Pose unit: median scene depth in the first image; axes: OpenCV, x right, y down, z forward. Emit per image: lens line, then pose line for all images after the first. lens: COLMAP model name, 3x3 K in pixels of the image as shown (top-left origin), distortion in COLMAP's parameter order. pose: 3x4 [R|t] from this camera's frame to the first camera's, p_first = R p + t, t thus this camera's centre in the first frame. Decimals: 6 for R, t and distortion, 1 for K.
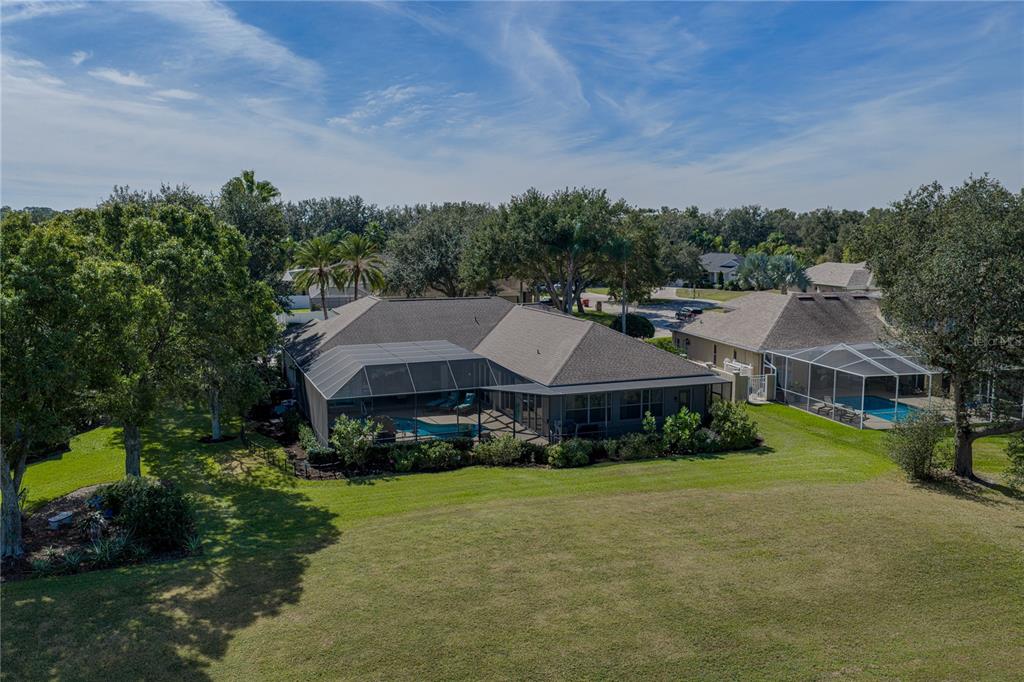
lens RADIAL K [[853.5, 0, 515.8], [0, 853.5, 346.6], [0, 0, 1]] dist [0.000933, -0.015667]
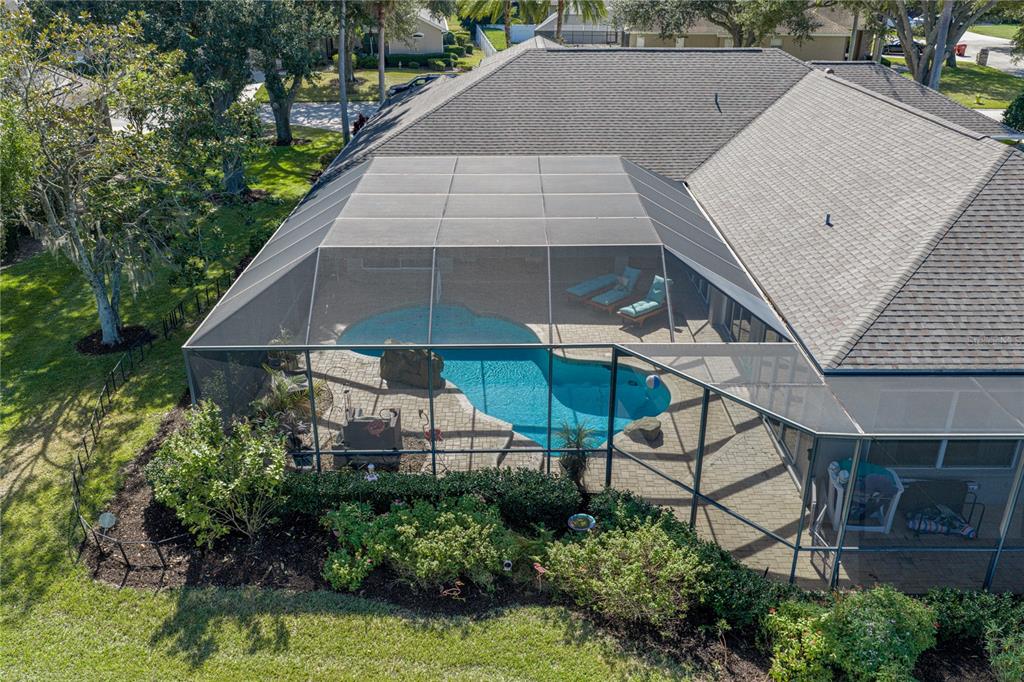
lens RADIAL K [[853.6, 0, 512.0], [0, 853.6, 341.0], [0, 0, 1]] dist [-0.004392, 0.006011]
pose [[0.931876, 0.153455, -0.328724, 0.030014], [-0.049828, 0.951683, 0.303012, -0.053559], [0.359339, -0.265990, 0.894497, 0.637493]]
